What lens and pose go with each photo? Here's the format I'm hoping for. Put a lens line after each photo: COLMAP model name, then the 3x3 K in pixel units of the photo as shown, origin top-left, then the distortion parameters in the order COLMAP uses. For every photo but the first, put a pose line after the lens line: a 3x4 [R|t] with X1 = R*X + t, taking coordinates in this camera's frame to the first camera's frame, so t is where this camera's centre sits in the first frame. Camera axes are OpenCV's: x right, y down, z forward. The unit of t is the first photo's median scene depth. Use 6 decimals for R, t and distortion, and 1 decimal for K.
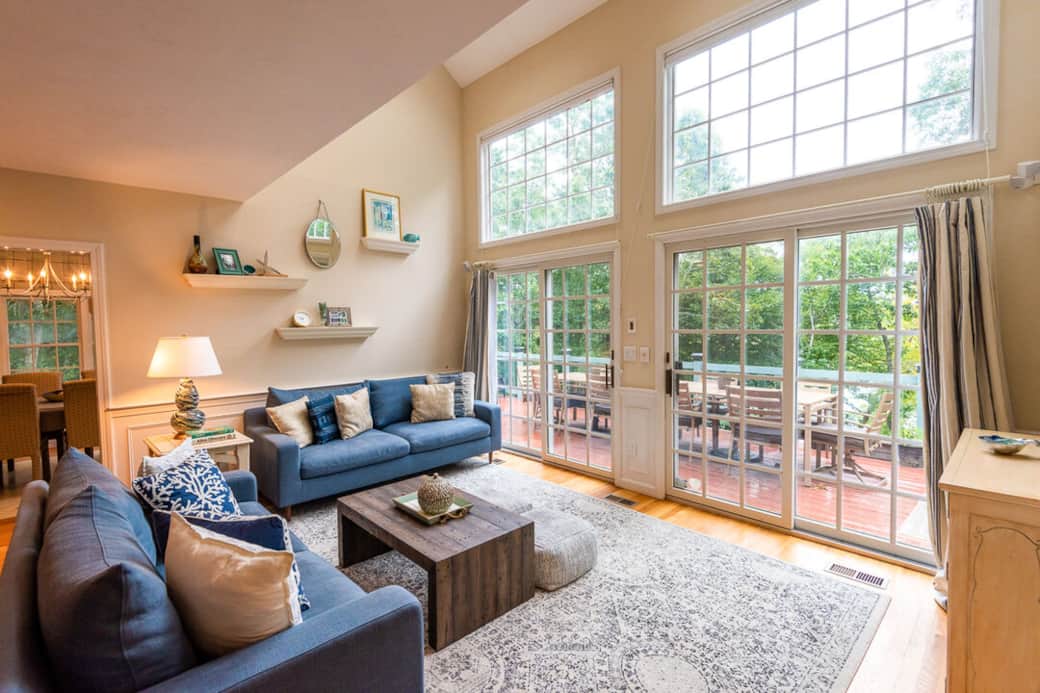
lens RADIAL K [[470.2, 0, 520.0], [0, 470.2, 346.5], [0, 0, 1]] dist [0.000727, -0.000036]
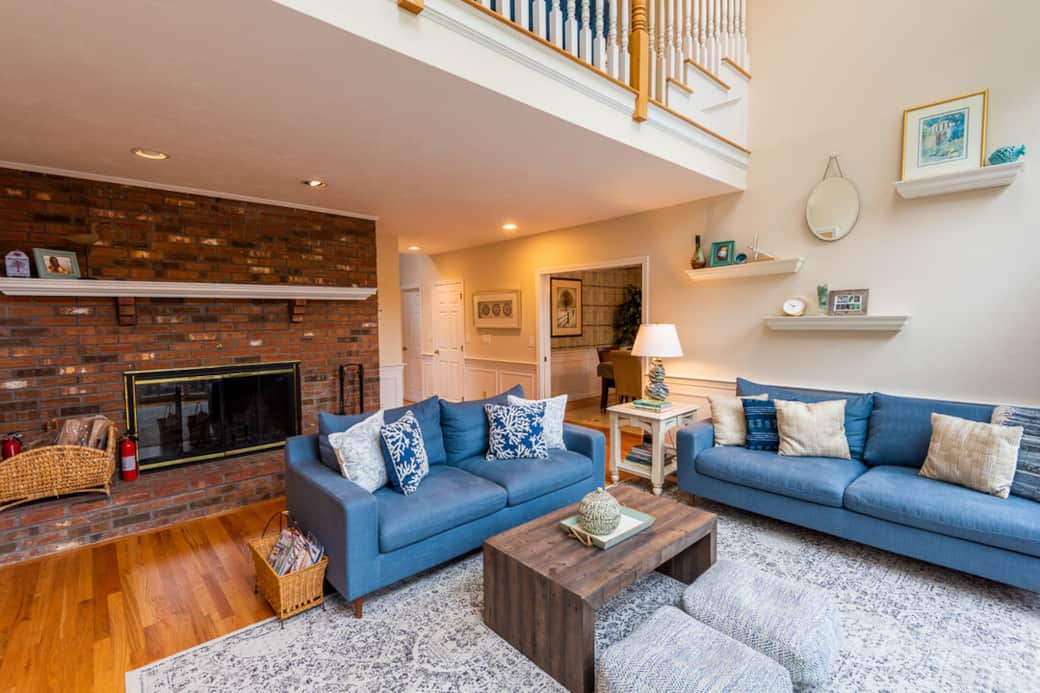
lens RADIAL K [[469.3, 0, 520.0], [0, 469.3, 346.5], [0, 0, 1]] dist [0.001339, 0.000135]
pose [[-0.033710, 0.069524, -0.997011, 0.417346], [-0.039085, 0.996723, 0.070825, -0.027491], [0.998667, 0.041355, -0.030882, 0.541006]]
